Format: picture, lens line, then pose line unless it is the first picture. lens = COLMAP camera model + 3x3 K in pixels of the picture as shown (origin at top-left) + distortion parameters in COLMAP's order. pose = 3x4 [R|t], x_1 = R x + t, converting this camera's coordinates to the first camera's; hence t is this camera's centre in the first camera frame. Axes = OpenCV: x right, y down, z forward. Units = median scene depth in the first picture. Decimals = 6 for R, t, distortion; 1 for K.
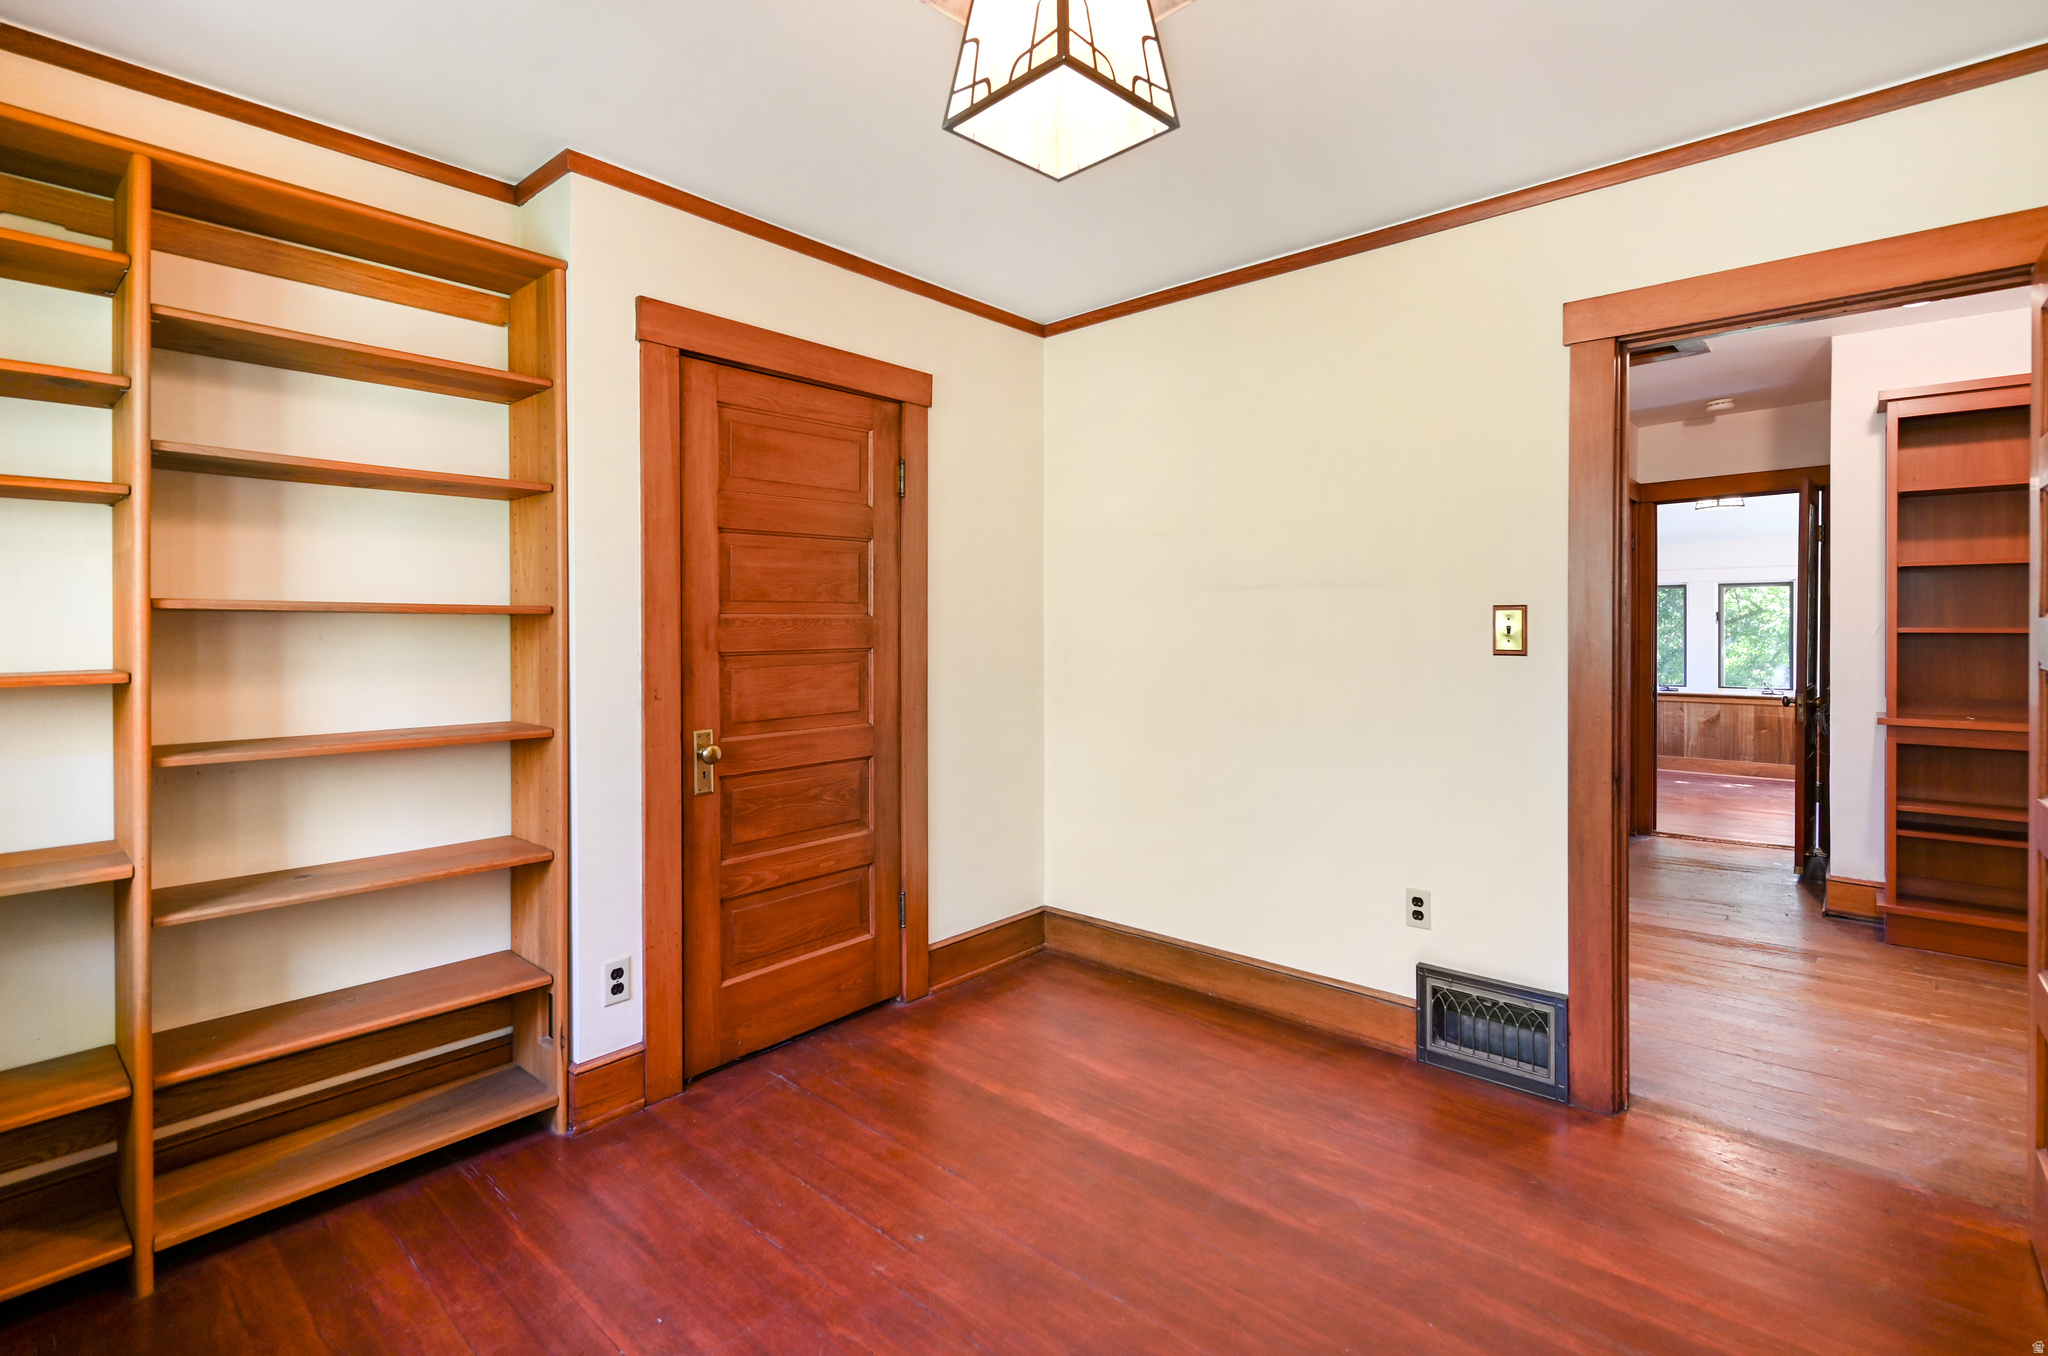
lens RADIAL K [[968.0, 0, 1028.6], [0, 968.0, 636.0], [0, 0, 1]] dist [0.000392, 0.000396]
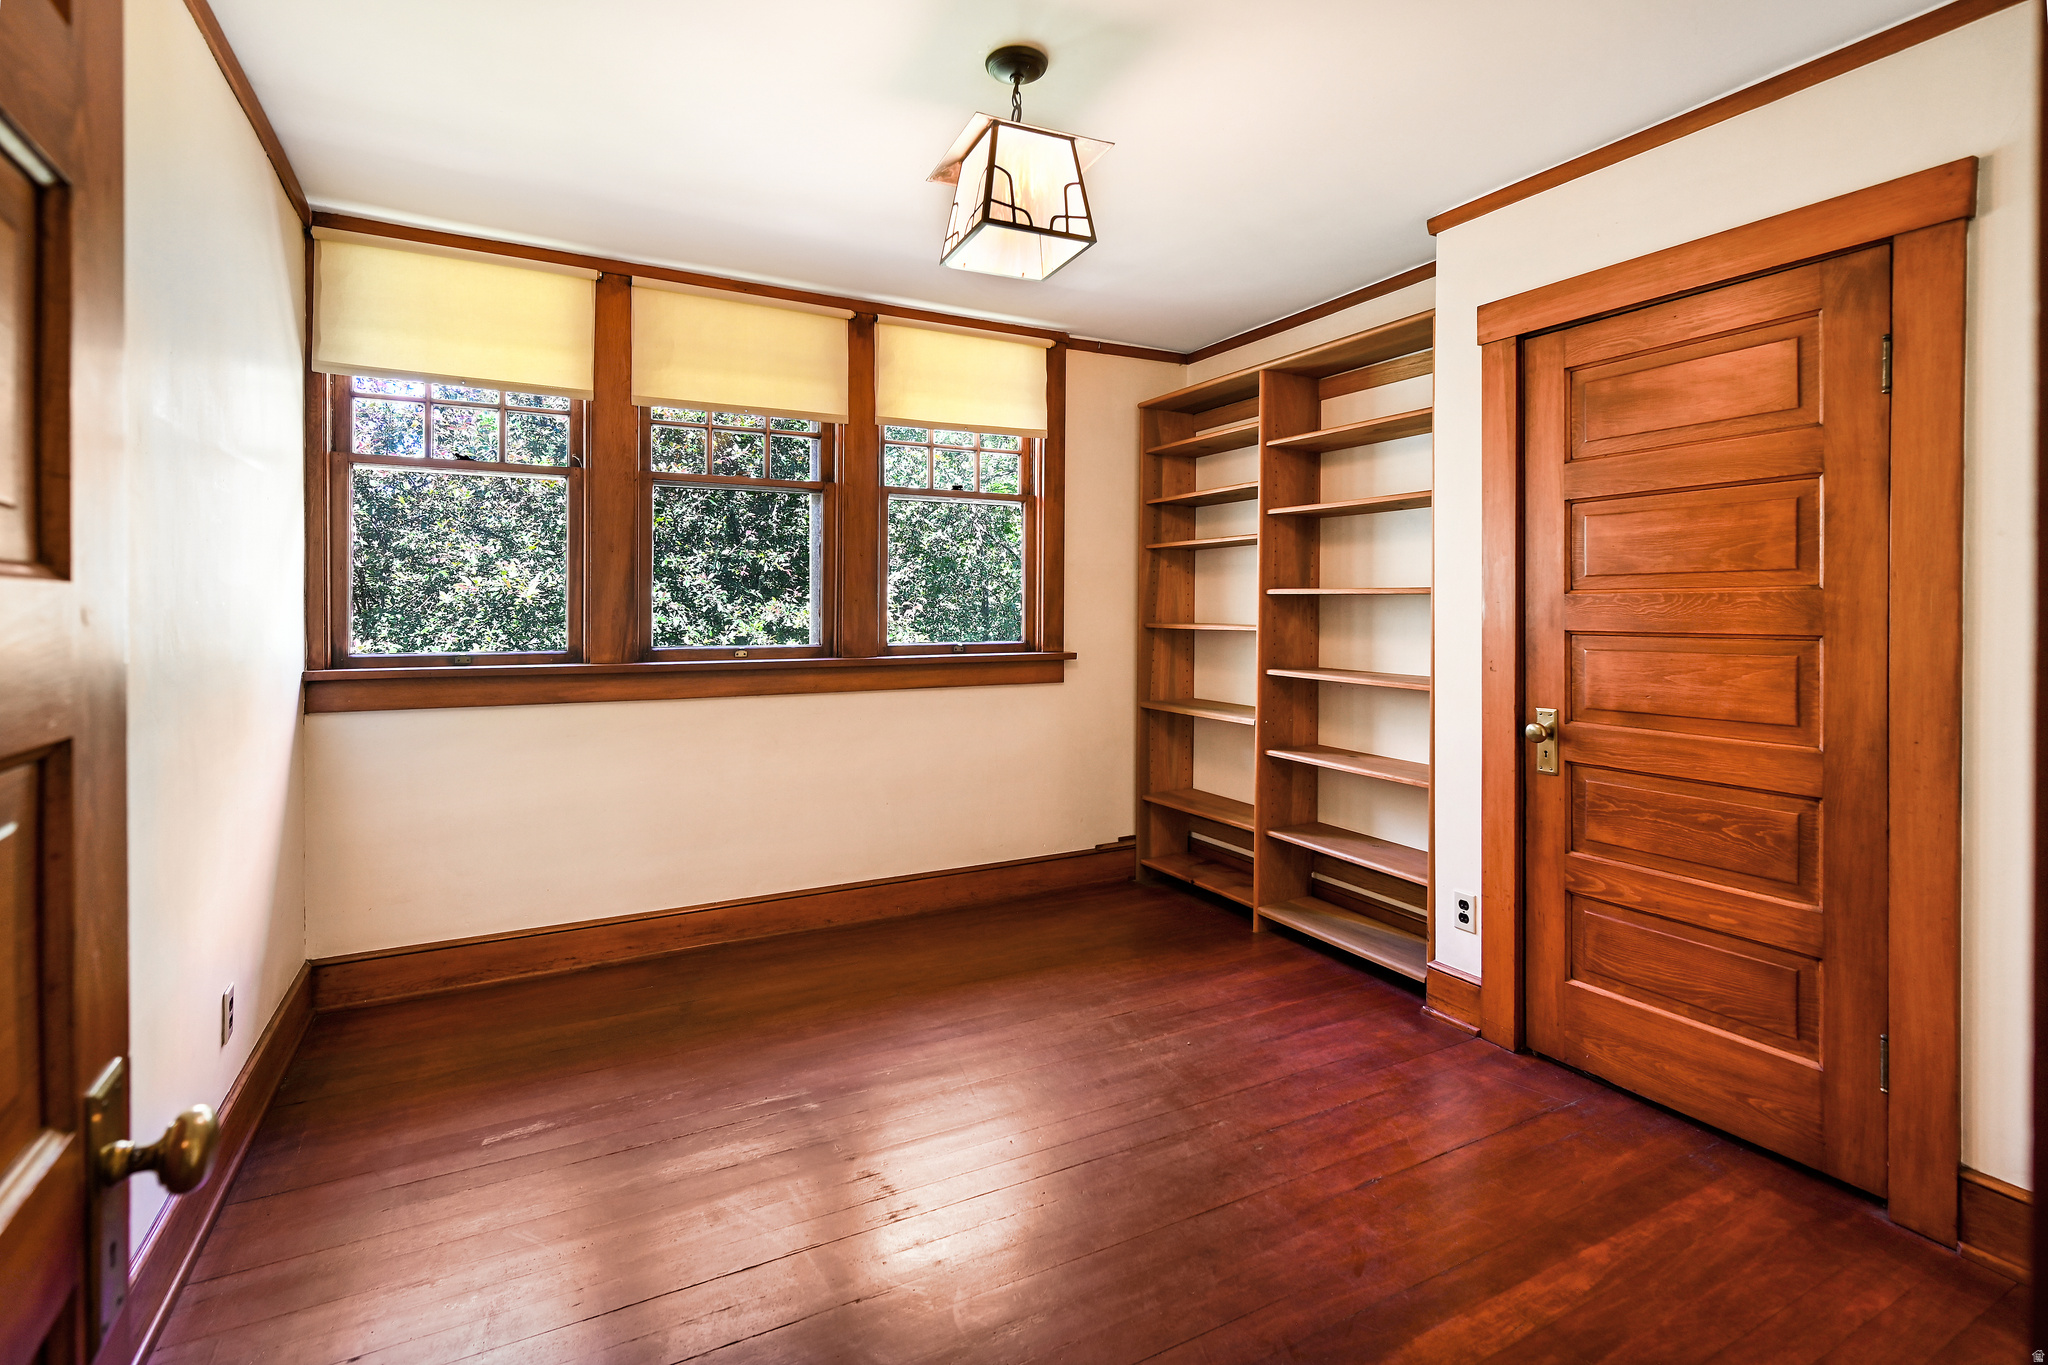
lens RADIAL K [[947.7, 0, 1027.1], [0, 947.7, 605.7], [0, 0, 1]] dist [0.000289, 0.000218]
pose [[-0.354199, 0.002472, -0.935167, 0.718581], [-0.008635, 0.999945, 0.005914, -0.008303], [0.935130, 0.010169, -0.354158, 0.804443]]
